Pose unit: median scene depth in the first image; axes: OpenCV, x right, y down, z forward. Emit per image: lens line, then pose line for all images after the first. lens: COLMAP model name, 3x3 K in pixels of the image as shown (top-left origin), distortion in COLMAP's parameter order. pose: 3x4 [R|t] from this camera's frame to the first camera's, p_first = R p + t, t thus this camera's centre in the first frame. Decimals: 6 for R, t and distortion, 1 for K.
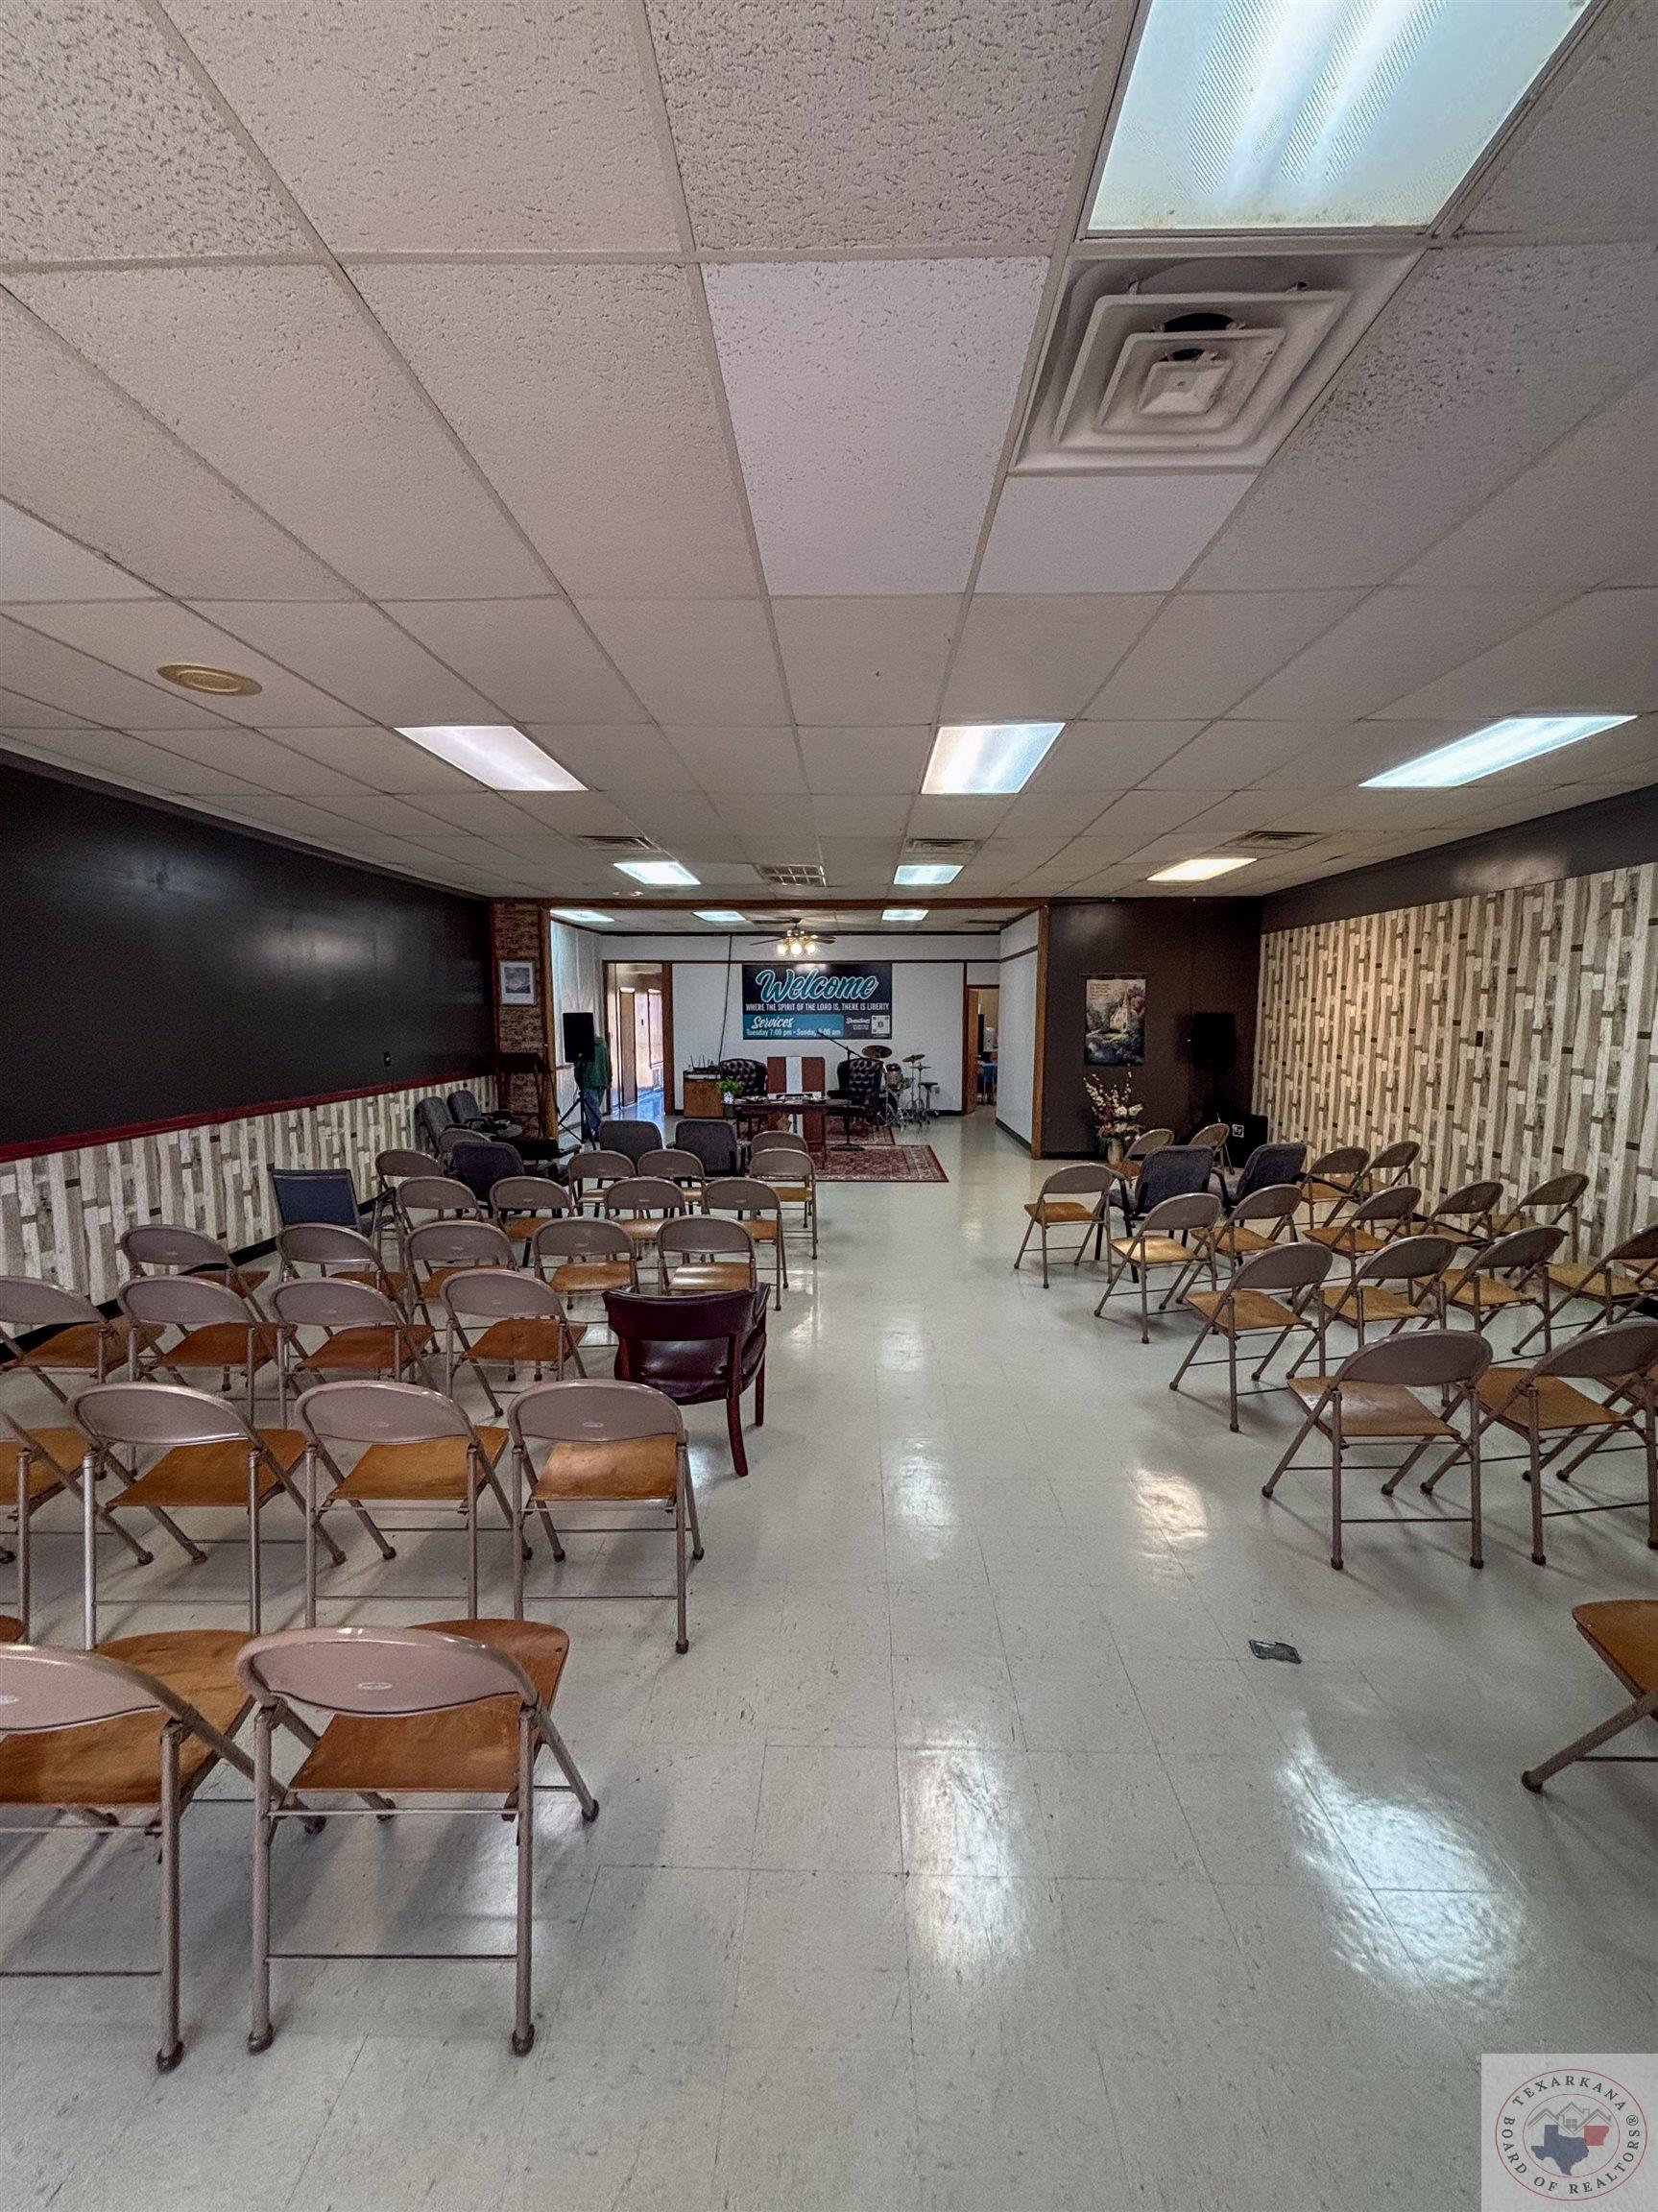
lens RADIAL K [[907.1, 0, 832.0], [0, 907.1, 1095.4], [0, 0, 1]] dist [-0.003723, 0.001134]
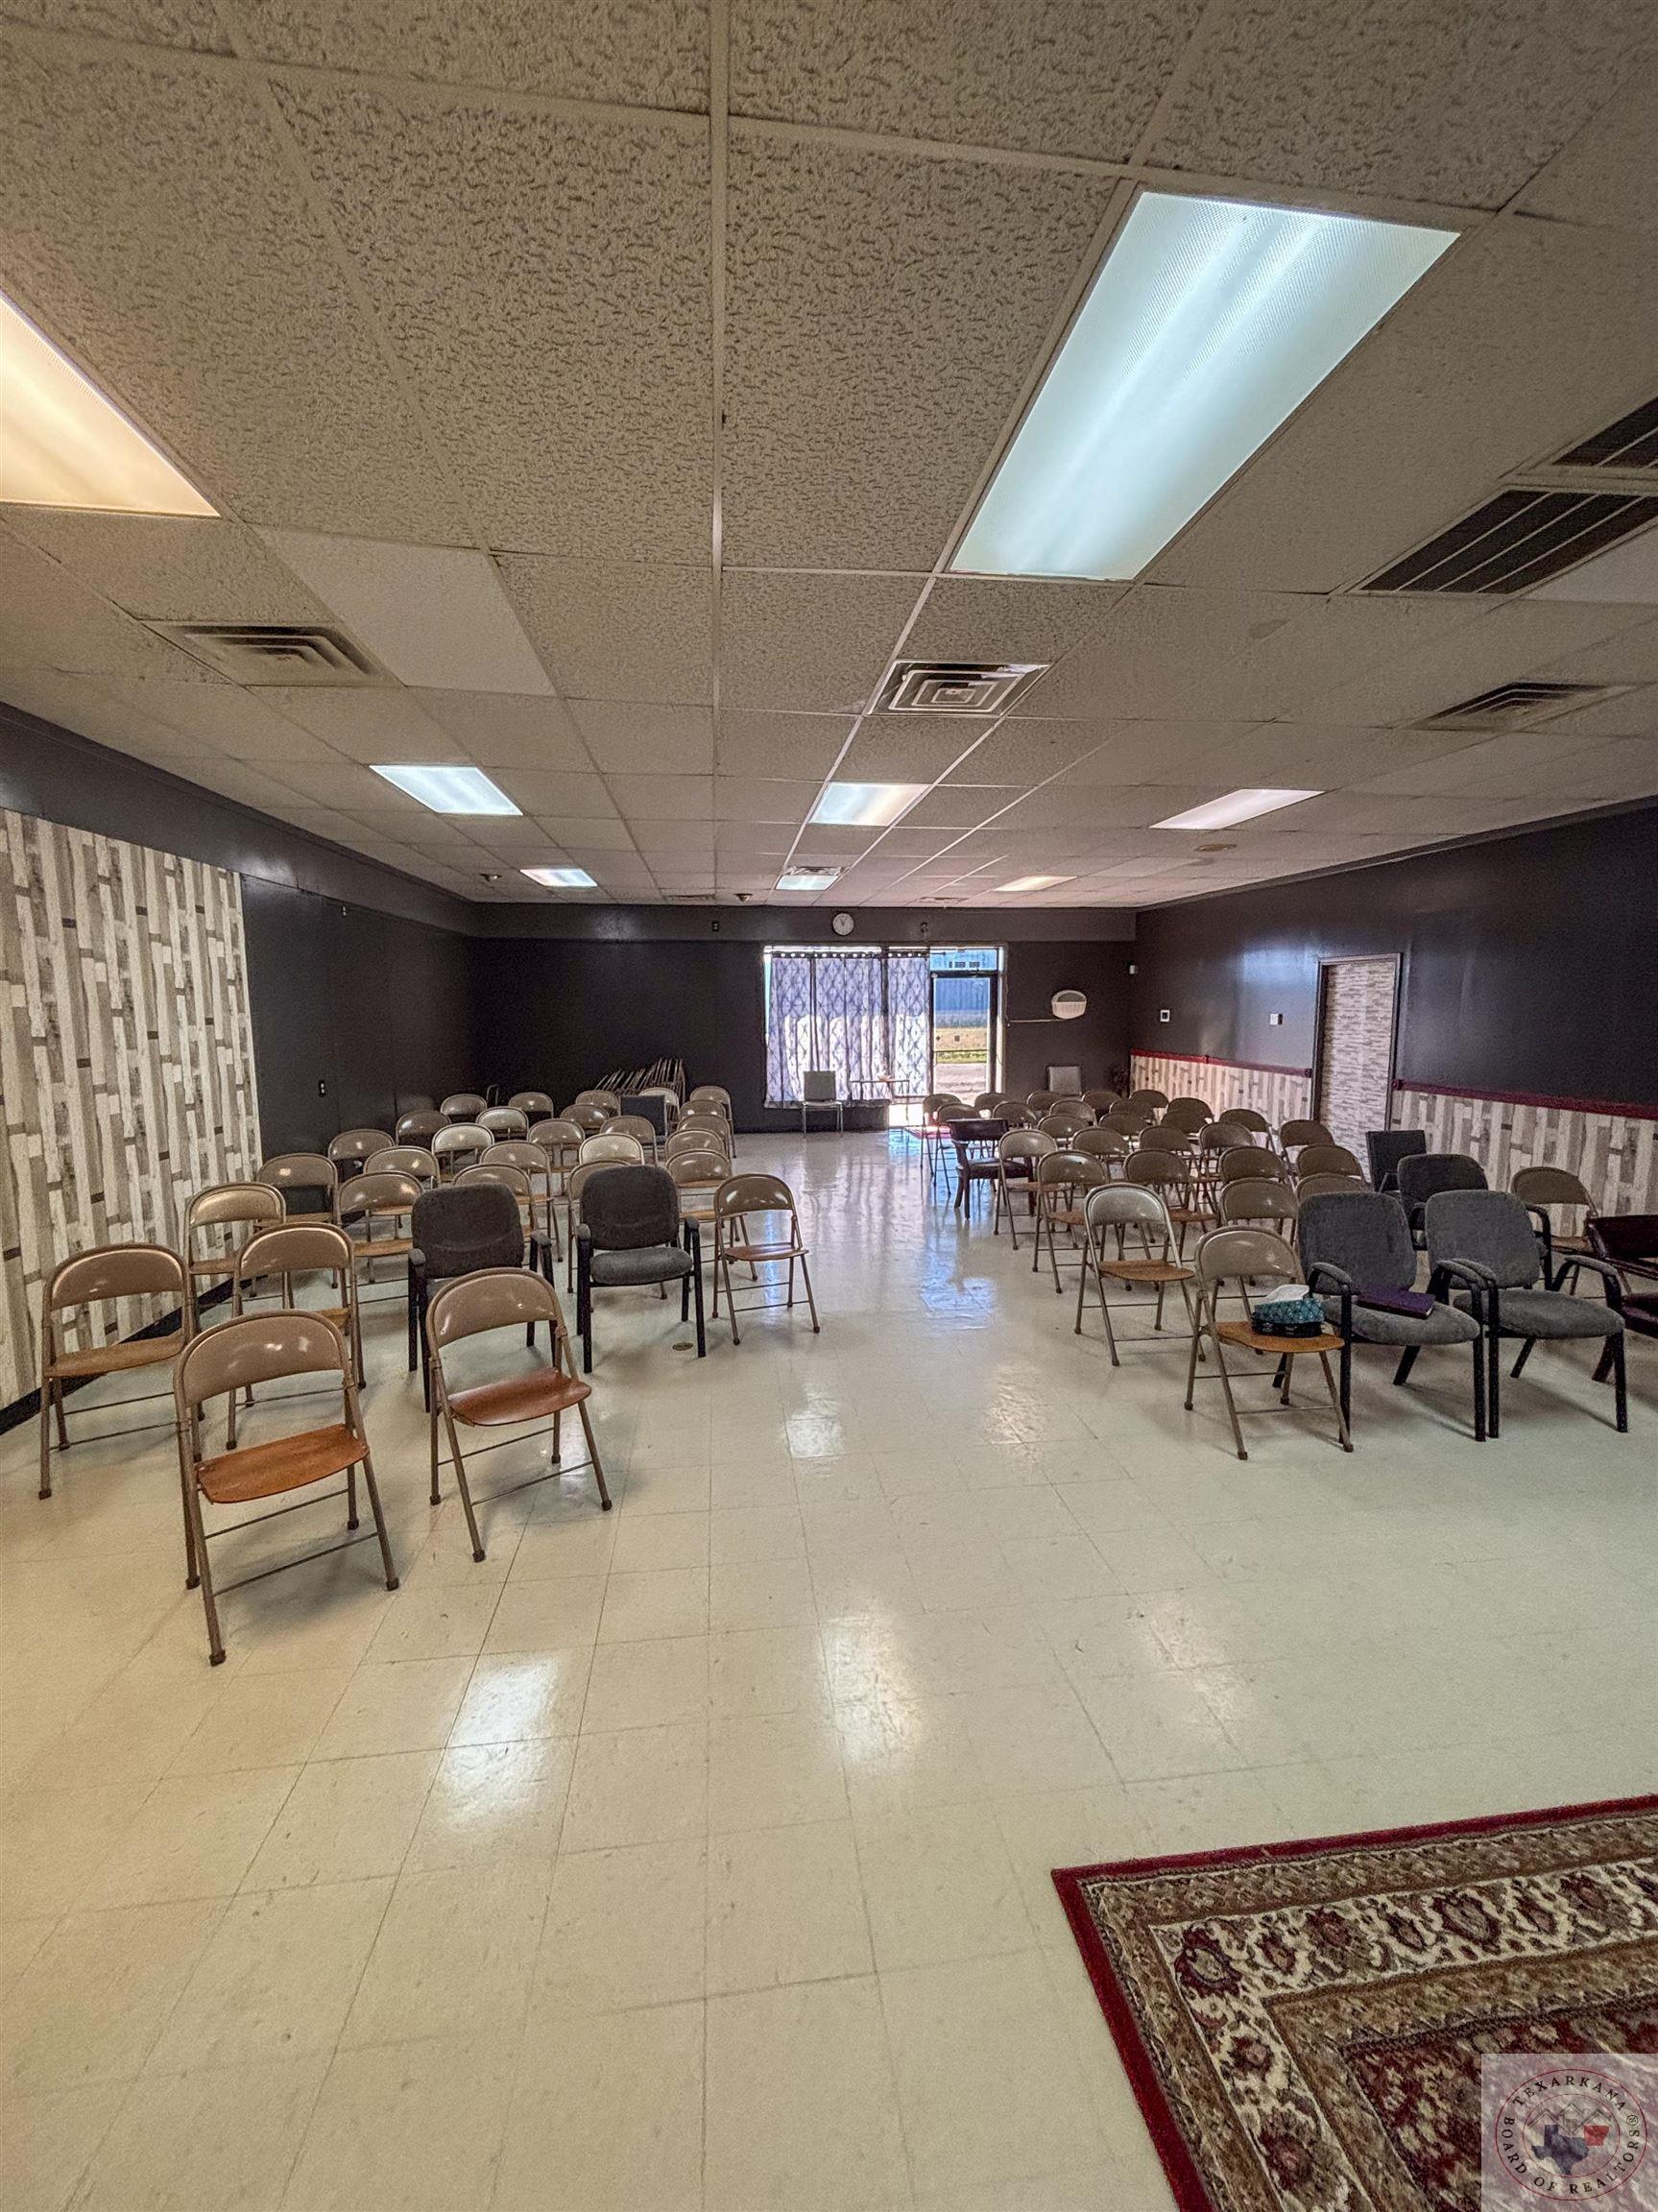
lens RADIAL K [[907.1, 0, 827.2], [0, 907.1, 1106.1], [0, 0, 1]] dist [-0.003723, 0.001134]
pose [[-0.989380, 0.020186, -0.143944, 0.339404], [-0.009836, 0.978742, 0.204860, -0.181792], [0.145019, 0.204100, -0.968149, 1.910928]]
